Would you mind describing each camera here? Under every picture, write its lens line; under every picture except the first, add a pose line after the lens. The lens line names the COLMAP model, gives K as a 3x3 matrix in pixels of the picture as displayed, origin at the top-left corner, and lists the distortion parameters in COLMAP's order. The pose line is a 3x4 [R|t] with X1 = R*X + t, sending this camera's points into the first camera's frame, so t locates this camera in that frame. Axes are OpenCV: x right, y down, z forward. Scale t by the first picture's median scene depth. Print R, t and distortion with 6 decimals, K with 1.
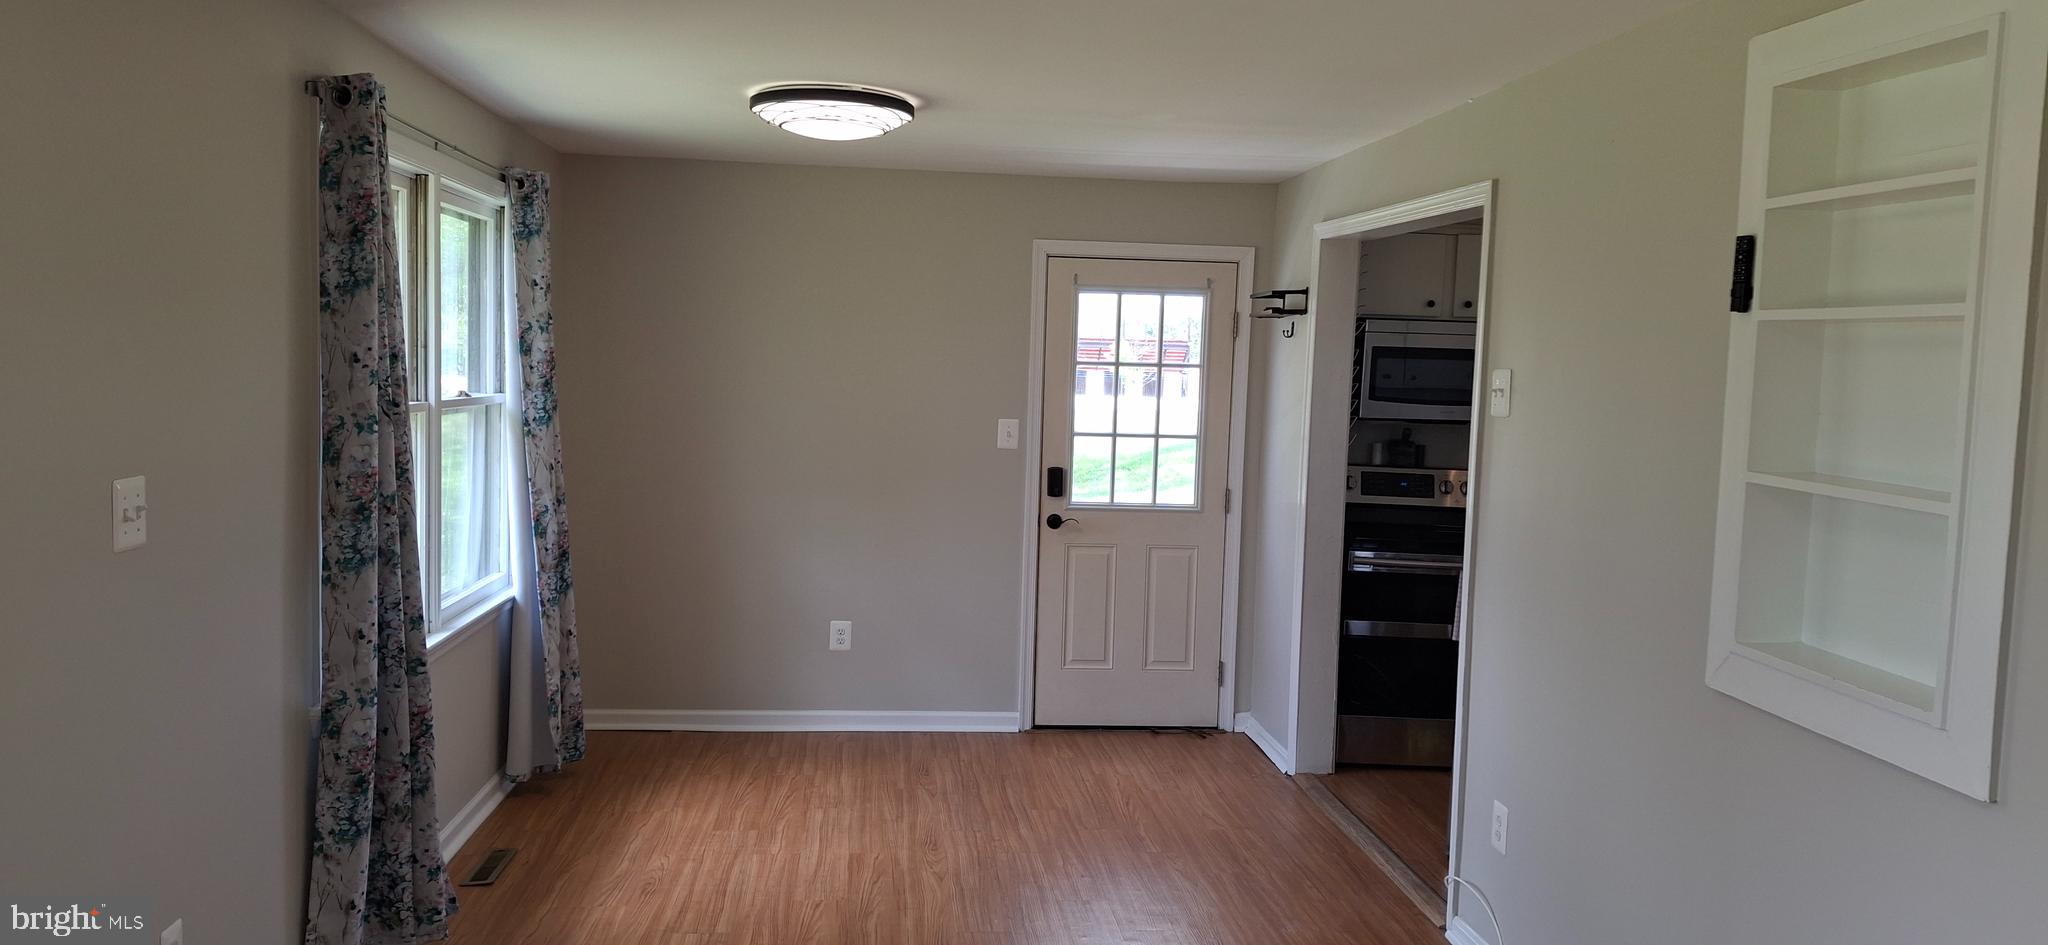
lens RADIAL K [[1506.1, 0, 1031.7], [0, 1506.1, 495.5], [0, 0, 1]] dist [0.200490, -0.481138]
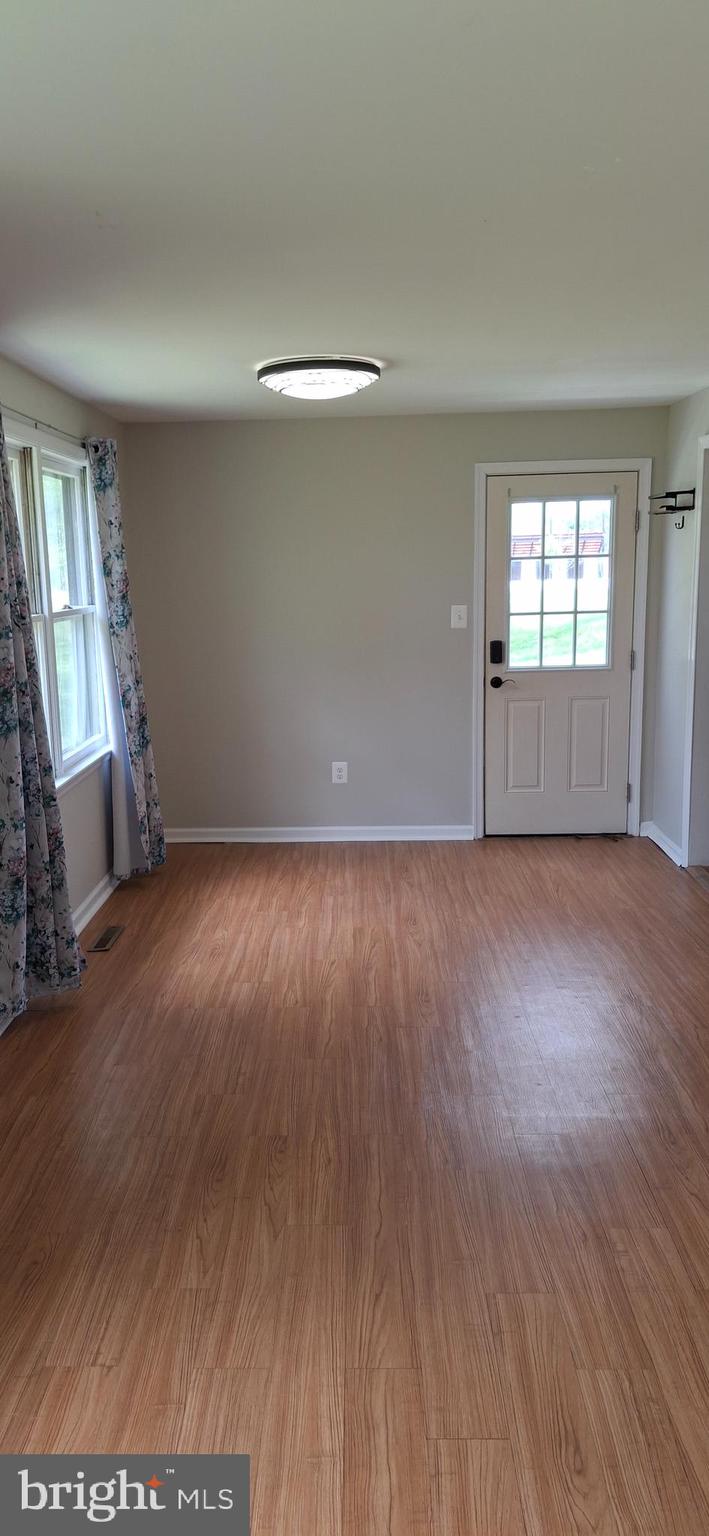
lens RADIAL K [[1129.6, 0, 332.6], [0, 1129.6, 775.3], [0, 0, 1]] dist [0.200490, -0.481138]
pose [[0.990877, -0.029019, -0.131611, 0.001869], [0.041633, 0.994689, 0.094127, -0.001760], [0.128181, -0.098748, 0.986822, -0.012132]]
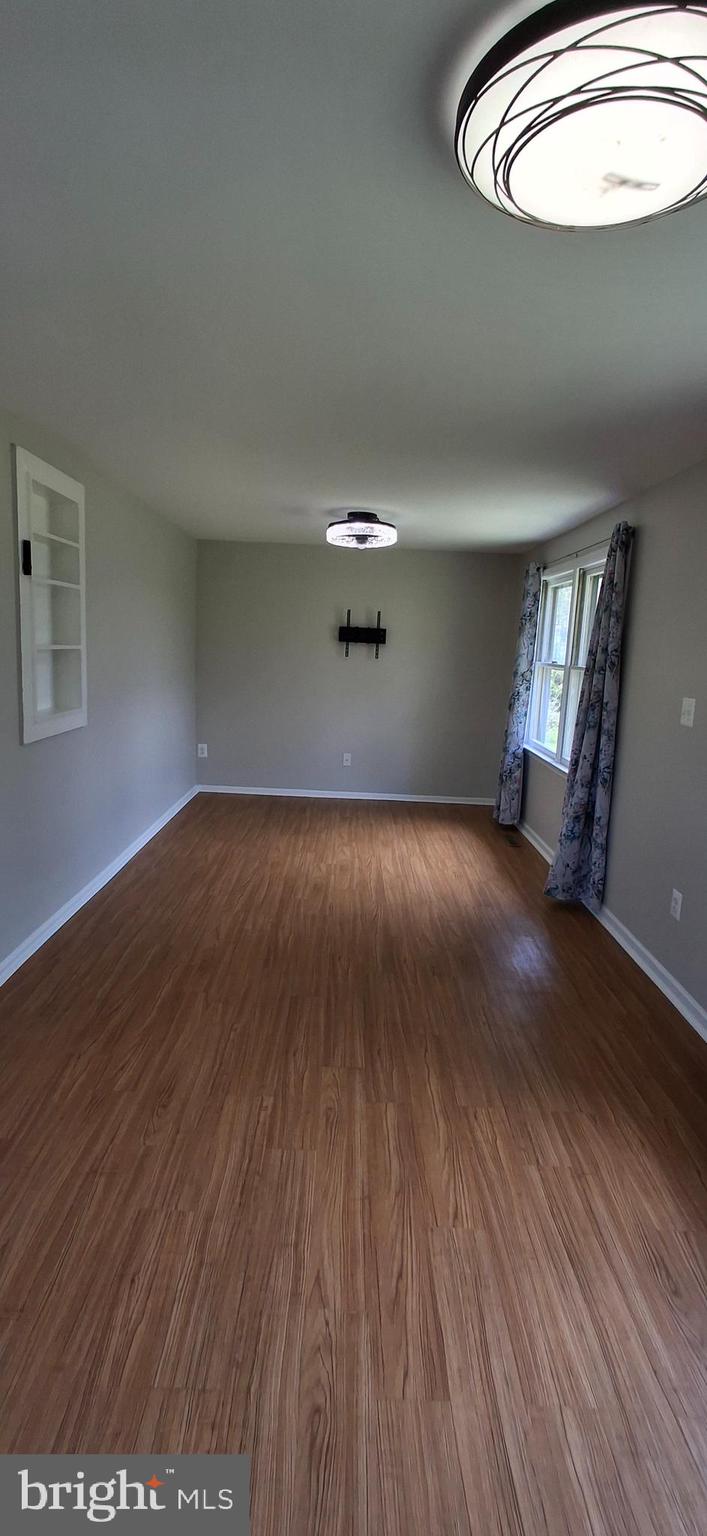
lens RADIAL K [[711.5, 0, 362.5], [0, 711.5, 755.2], [0, 0, 1]] dist [0.011288, 0.001334]
pose [[-0.993140, -0.092774, 0.071170, -0.076183], [-0.072143, 0.965180, 0.251440, -0.095168], [-0.092019, 0.244581, -0.965253, 1.172945]]
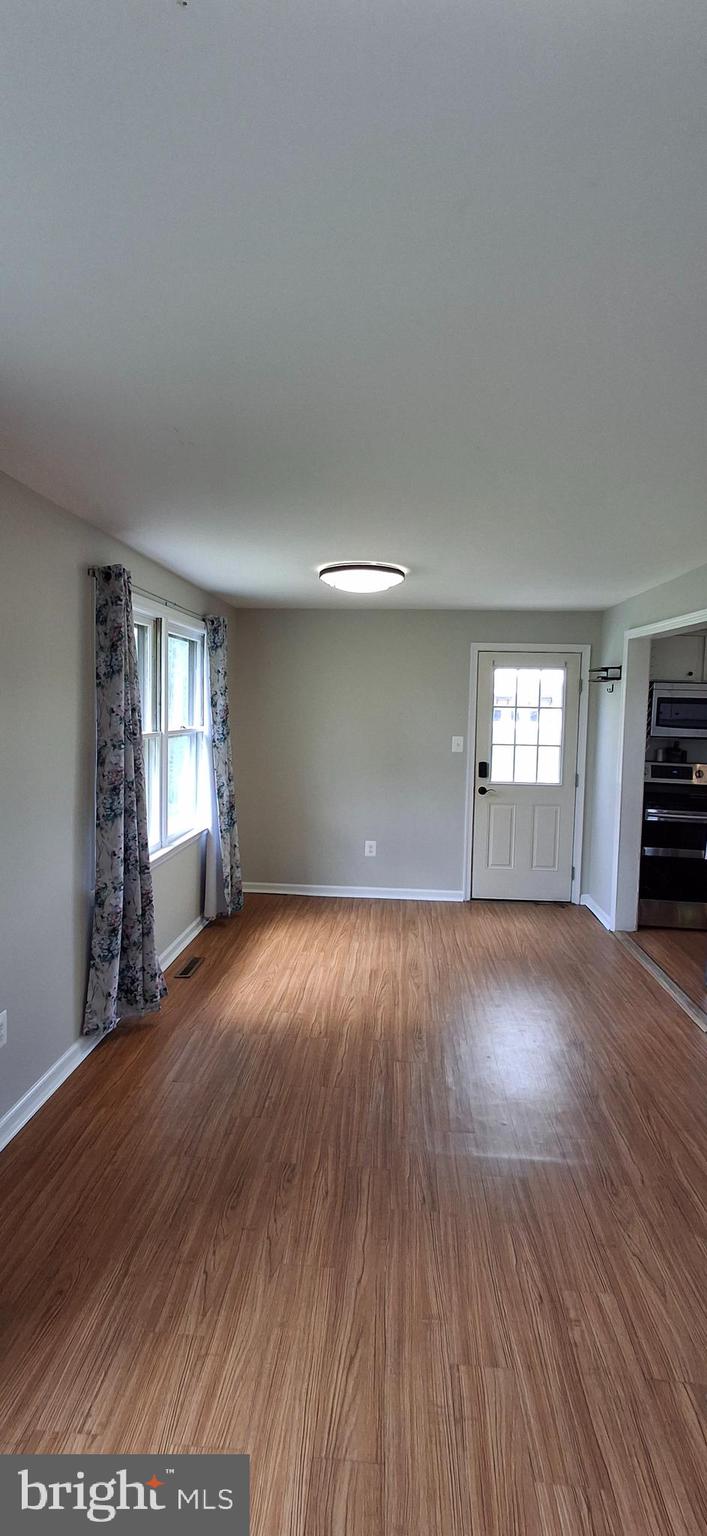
lens RADIAL K [[711.5, 0, 362.5], [0, 711.5, 755.2], [0, 0, 1]] dist [0.011288, 0.001334]
pose [[0.987817, 0.000128, -0.155621, 0.007372], [-0.003233, 0.999801, -0.019699, -0.011903], [0.155587, 0.019962, 0.987620, 0.116045]]
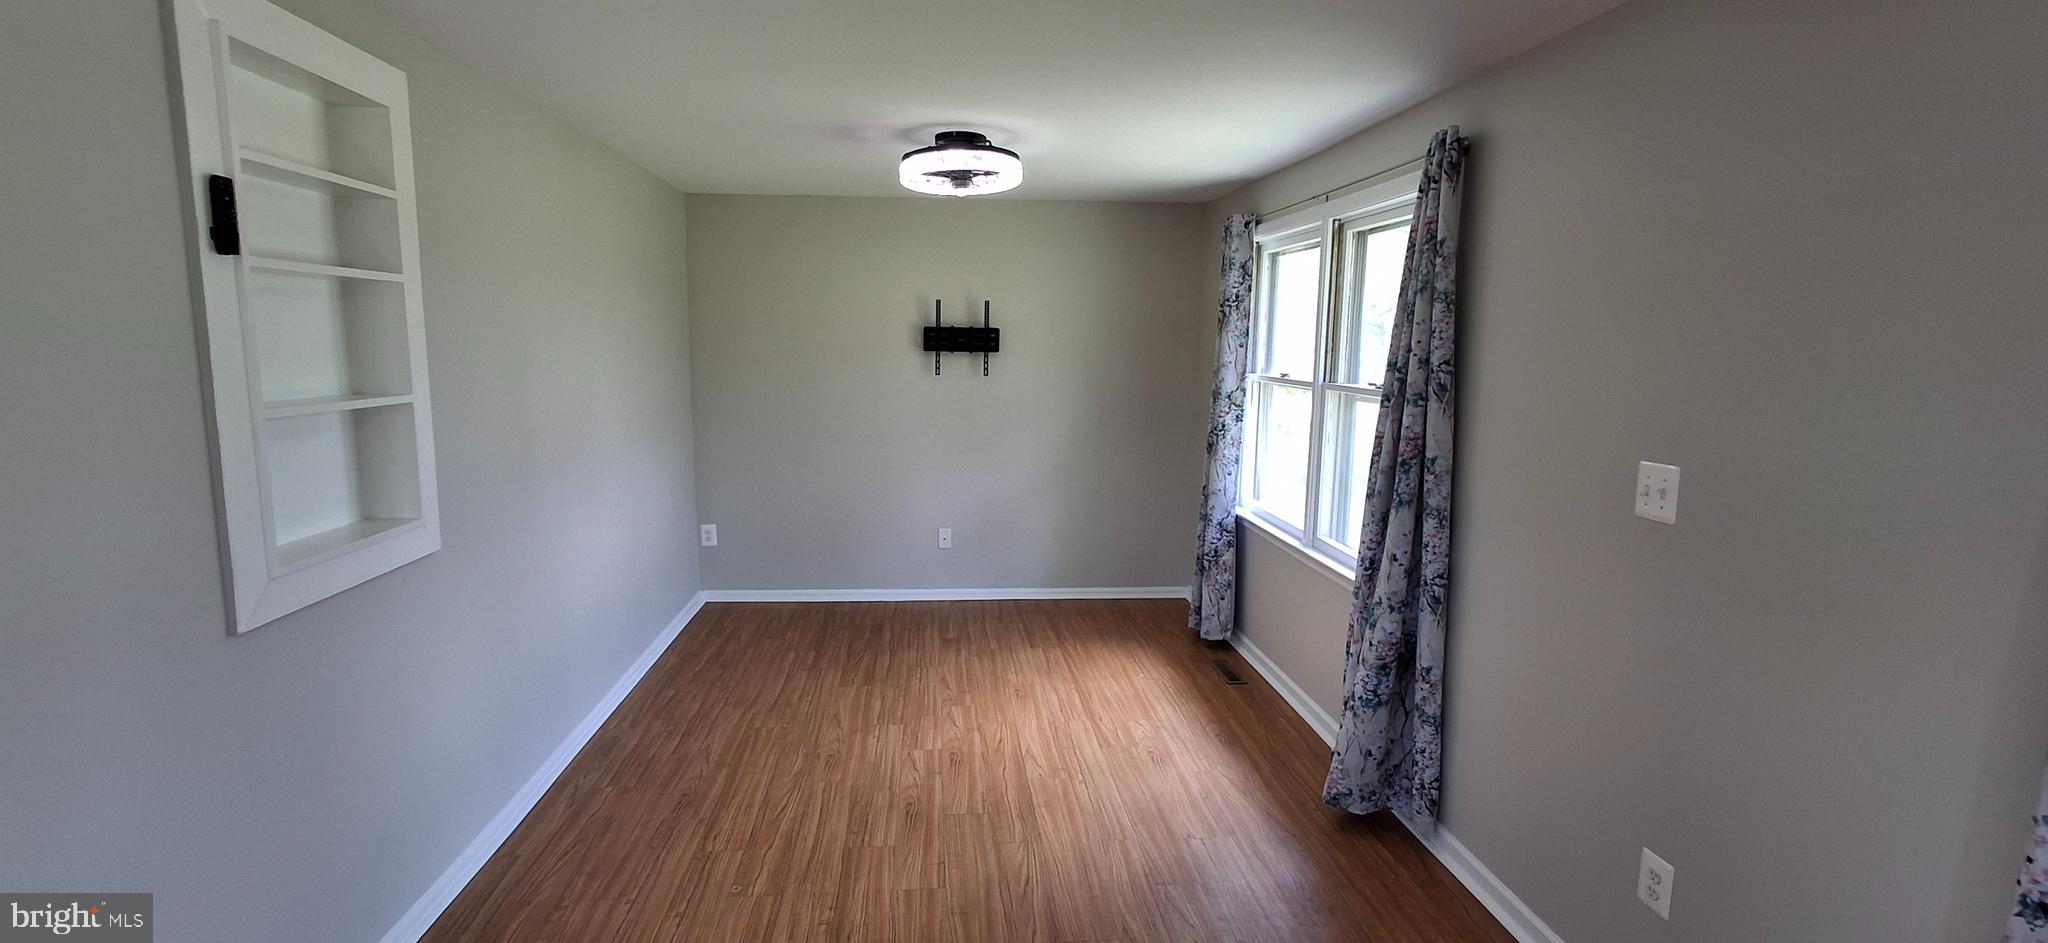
lens RADIAL K [[948.6, 0, 1020.4], [0, 948.6, 461.7], [0, 0, 1]] dist [0.011288, 0.001334]
pose [[-0.998985, -0.045007, 0.001738, -0.037316], [-0.043486, 0.973847, 0.223004, -0.087690], [-0.011730, 0.222702, -0.974816, 0.941660]]
